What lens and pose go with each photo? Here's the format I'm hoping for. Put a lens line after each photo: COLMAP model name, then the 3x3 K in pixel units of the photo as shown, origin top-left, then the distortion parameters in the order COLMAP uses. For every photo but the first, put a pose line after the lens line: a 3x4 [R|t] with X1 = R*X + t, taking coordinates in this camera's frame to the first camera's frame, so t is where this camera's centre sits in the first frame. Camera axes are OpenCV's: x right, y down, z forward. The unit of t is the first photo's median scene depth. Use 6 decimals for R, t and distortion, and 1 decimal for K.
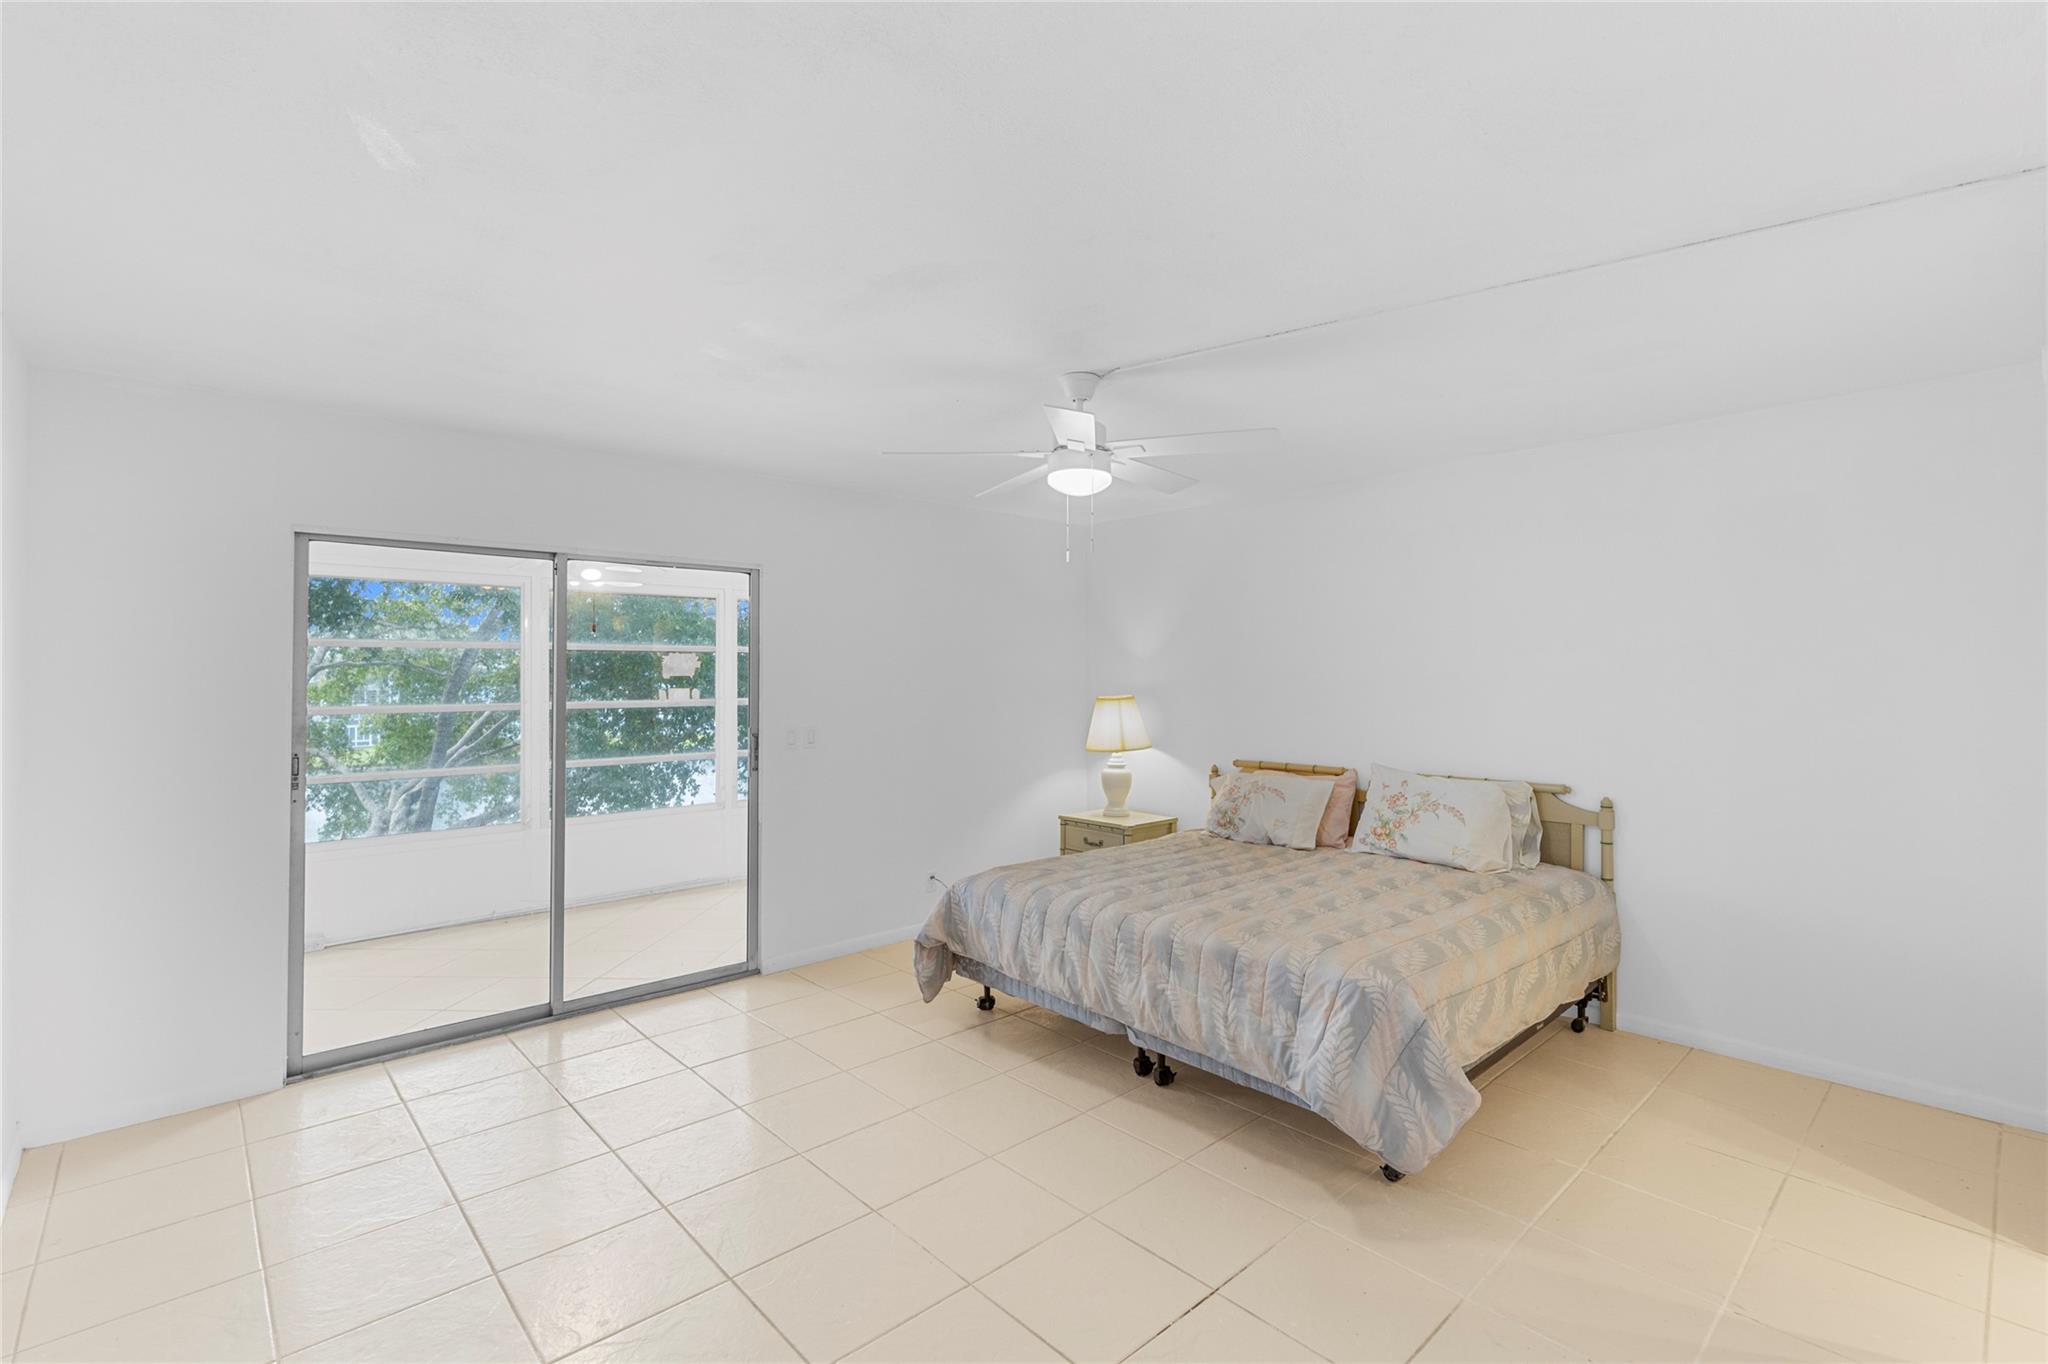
lens RADIAL K [[918.6, 0, 1028.9], [0, 918.6, 679.2], [0, 0, 1]] dist [0.002211, -0.001619]
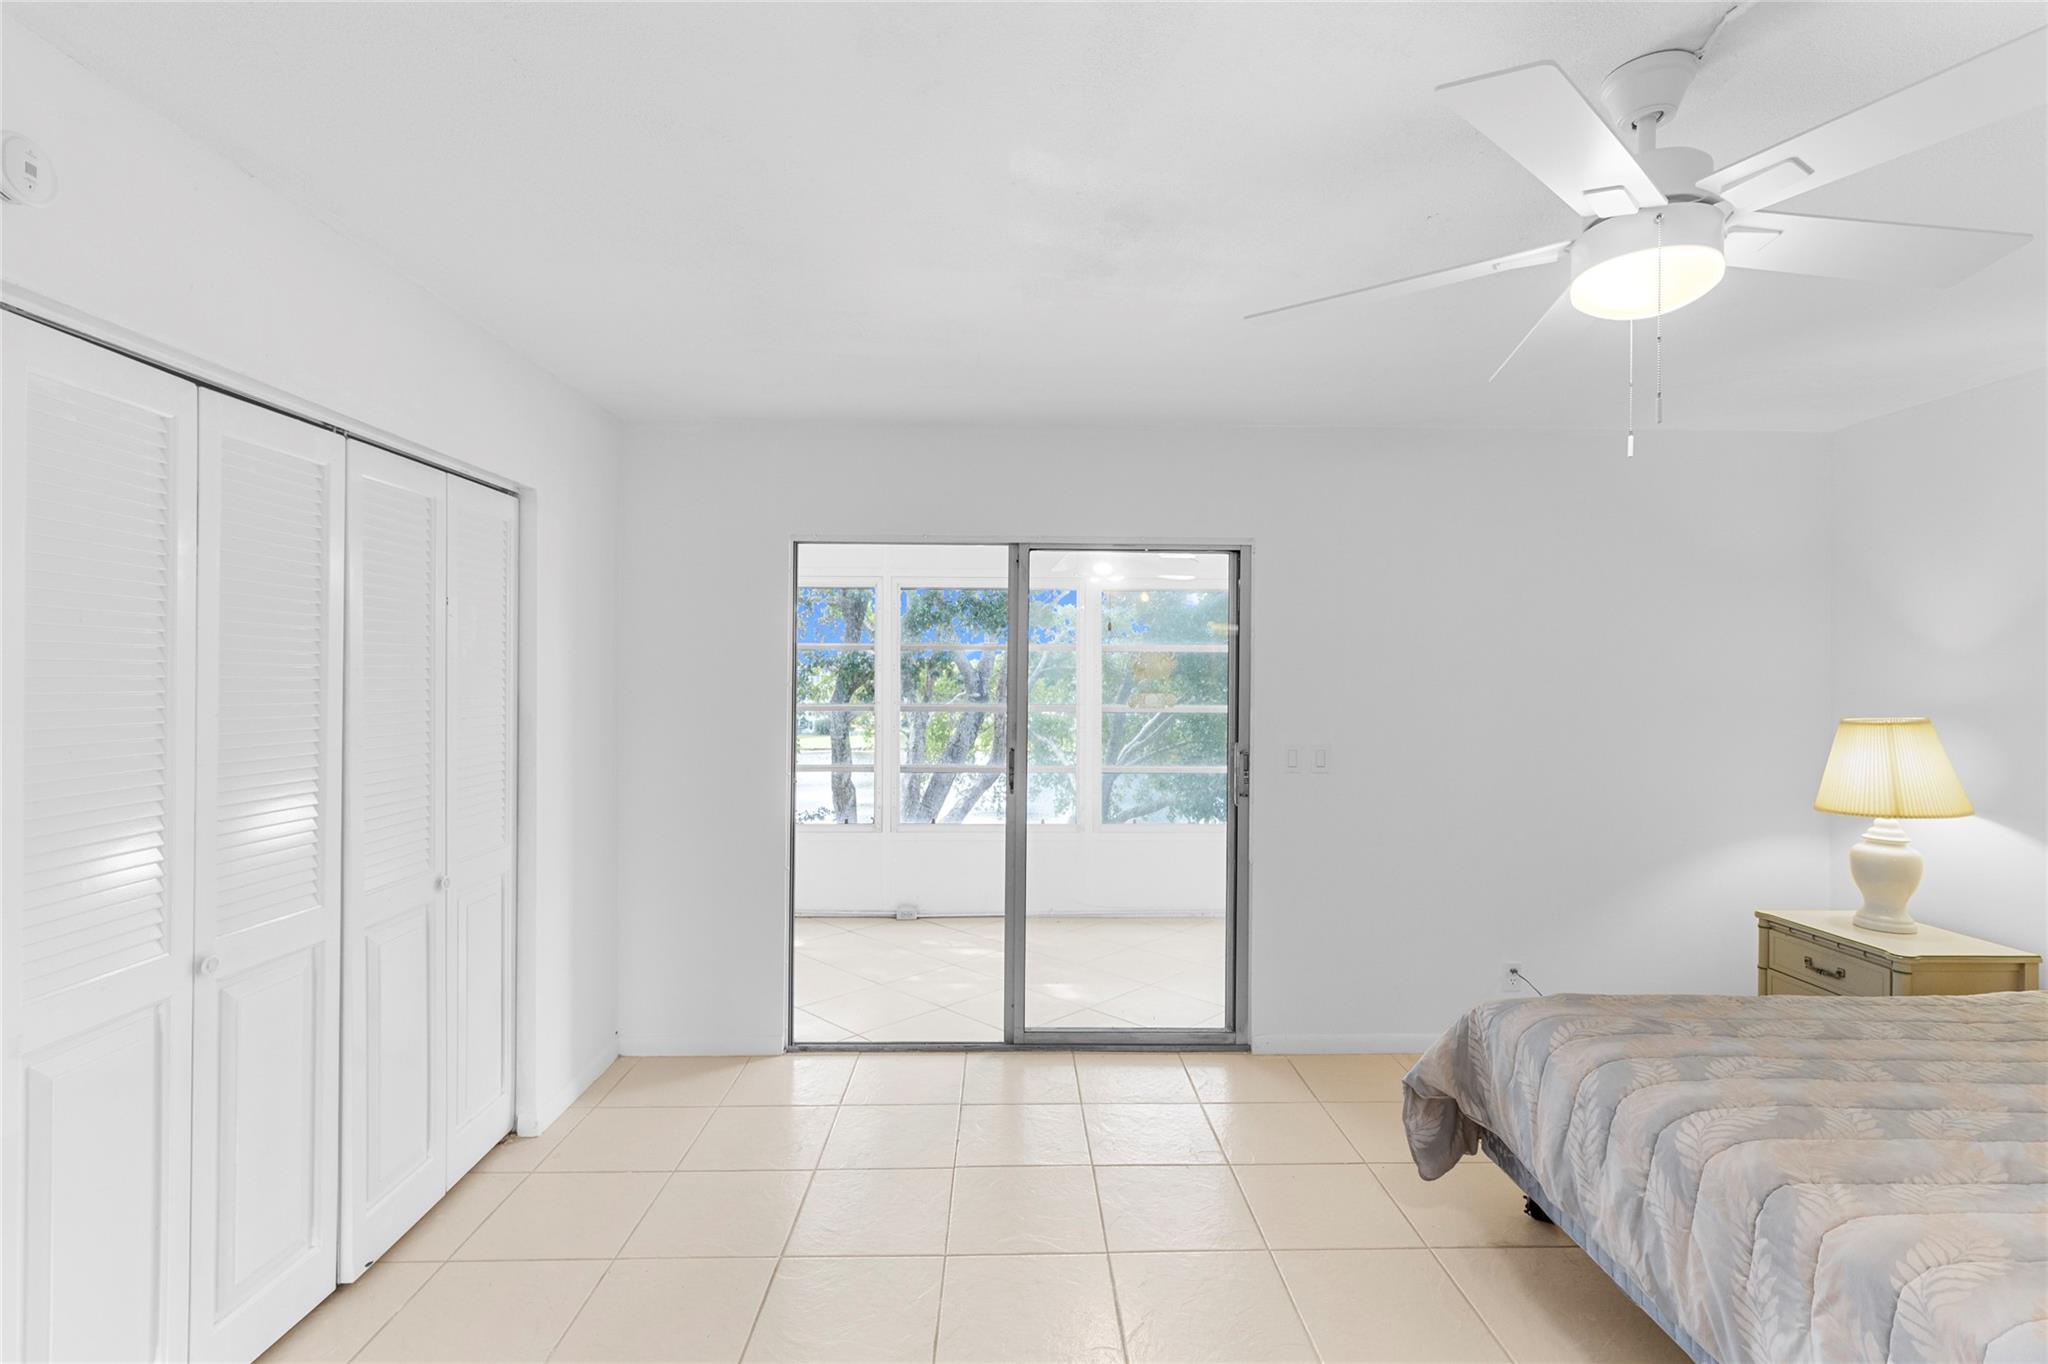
lens RADIAL K [[918.6, 0, 1034.8], [0, 918.6, 683.6], [0, 0, 1]] dist [0.002211, -0.001619]
pose [[0.749627, 0.008732, -0.661803, 0.110358], [-0.009242, 0.999954, 0.002725, 0.000579], [0.661796, 0.004073, 0.749673, 0.329891]]
